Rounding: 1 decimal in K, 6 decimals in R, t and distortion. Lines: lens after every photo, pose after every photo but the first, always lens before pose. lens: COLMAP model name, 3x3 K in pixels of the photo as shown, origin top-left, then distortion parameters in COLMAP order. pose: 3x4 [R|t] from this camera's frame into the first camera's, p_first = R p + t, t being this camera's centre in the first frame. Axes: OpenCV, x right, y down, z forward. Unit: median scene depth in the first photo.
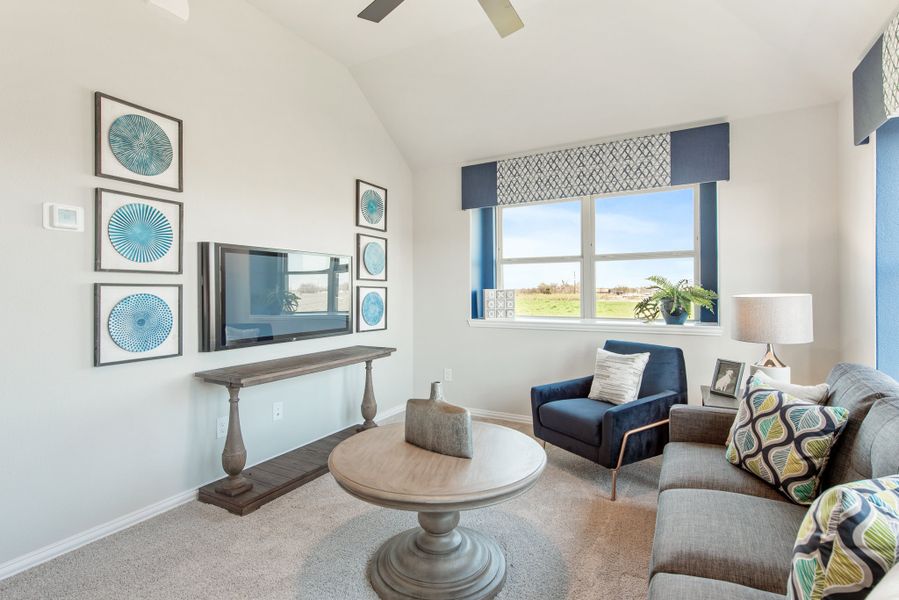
lens RADIAL K [[438.2, 0, 450.9], [0, 438.2, 294.7], [0, 0, 1]] dist [0.017002, -0.005334]
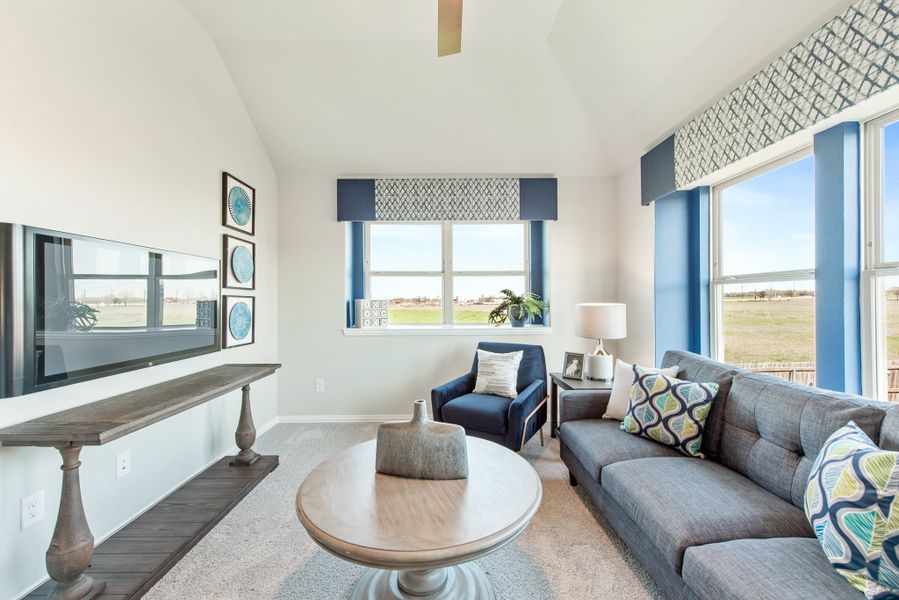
lens RADIAL K [[361.1, 0, 449.8], [0, 361.1, 300.6], [0, 0, 1]] dist [0.013896, -0.004071]
pose [[0.870618, 0.002175, 0.491955, -0.213813], [0.002782, 0.999952, -0.009345, -0.001440], [-0.491952, 0.009504, 0.870570, 0.191766]]
